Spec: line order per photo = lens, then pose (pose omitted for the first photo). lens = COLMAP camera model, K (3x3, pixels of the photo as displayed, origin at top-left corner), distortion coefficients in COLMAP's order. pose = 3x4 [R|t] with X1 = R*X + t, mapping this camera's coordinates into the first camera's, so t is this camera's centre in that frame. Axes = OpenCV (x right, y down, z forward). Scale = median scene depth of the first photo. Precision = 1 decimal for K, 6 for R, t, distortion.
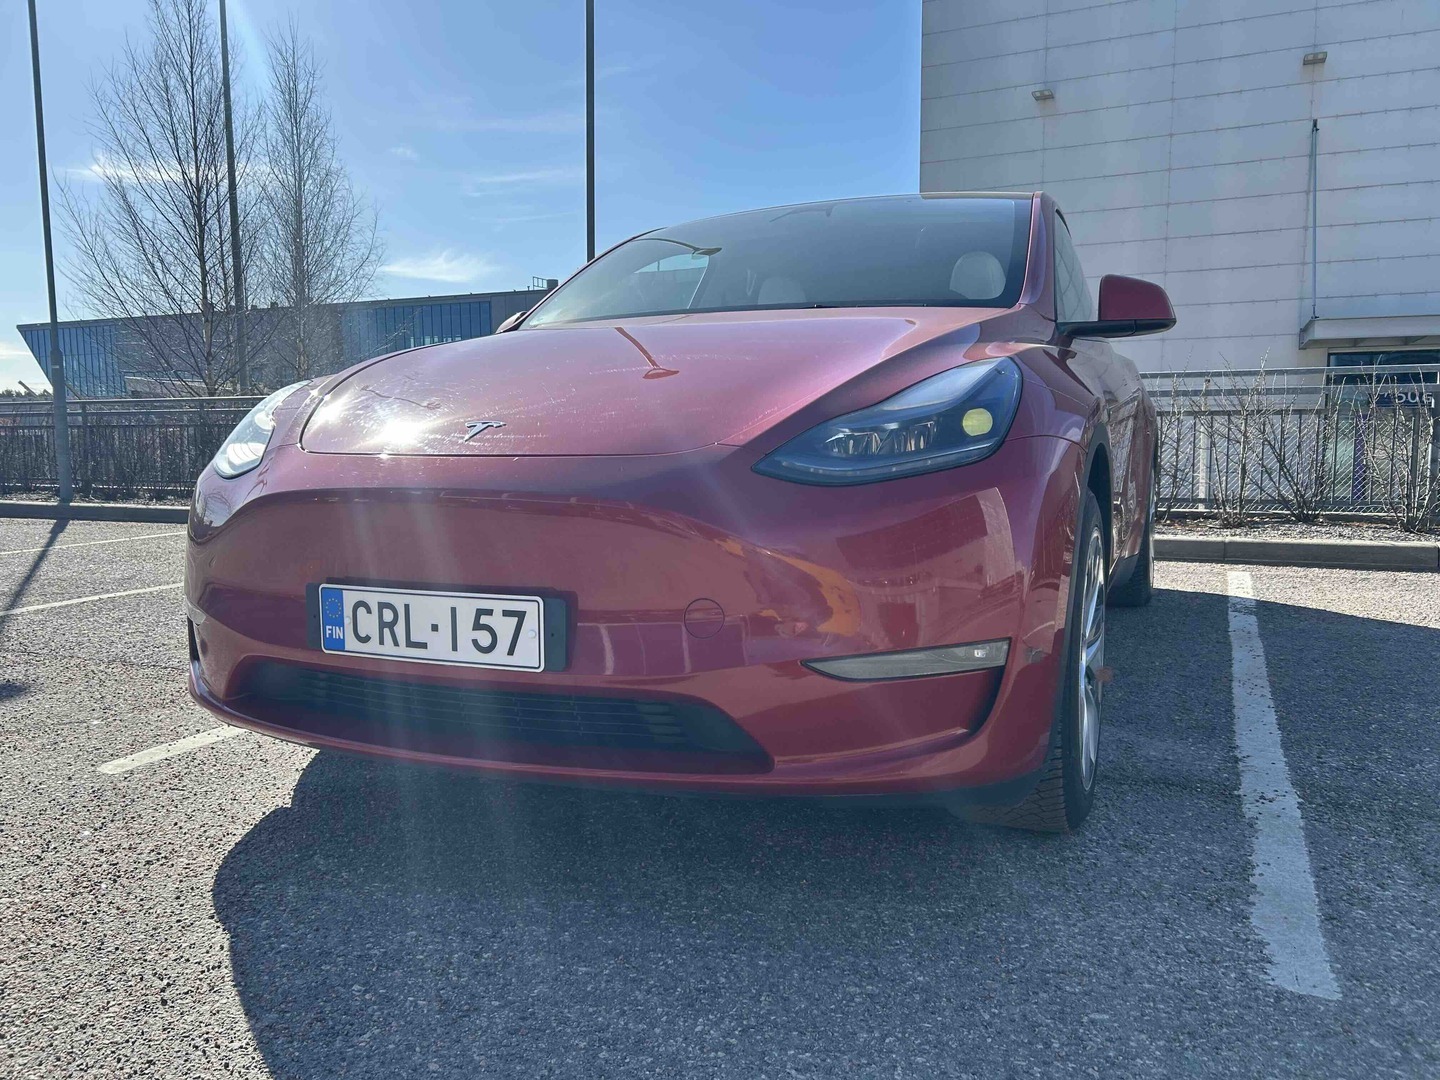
lens RADIAL K [[1103.9, 0, 721.1], [0, 1103.9, 540.3], [0, 0, 1]] dist [0.039422, -0.036197]
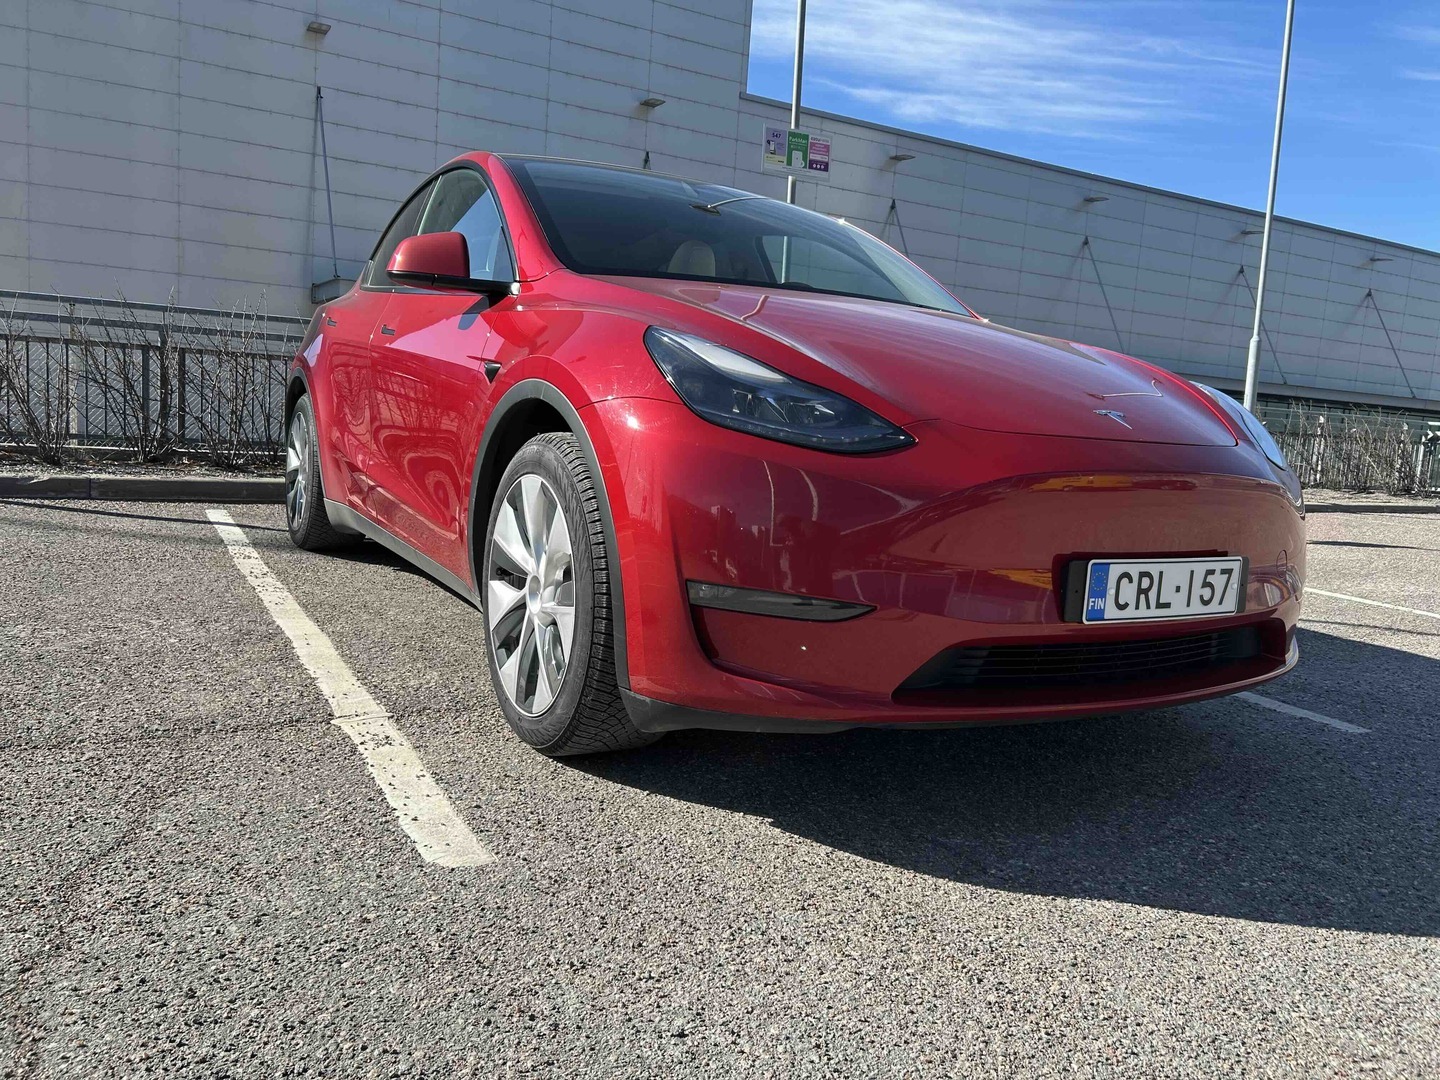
lens RADIAL K [[1103.9, 0, 724.9], [0, 1103.9, 528.1], [0, 0, 1]] dist [0.039422, -0.036197]
pose [[0.551055, -0.041492, 0.833437, -1.478292], [0.002967, 0.998854, 0.047766, -0.044287], [-0.834463, -0.023849, 0.550547, 0.726825]]
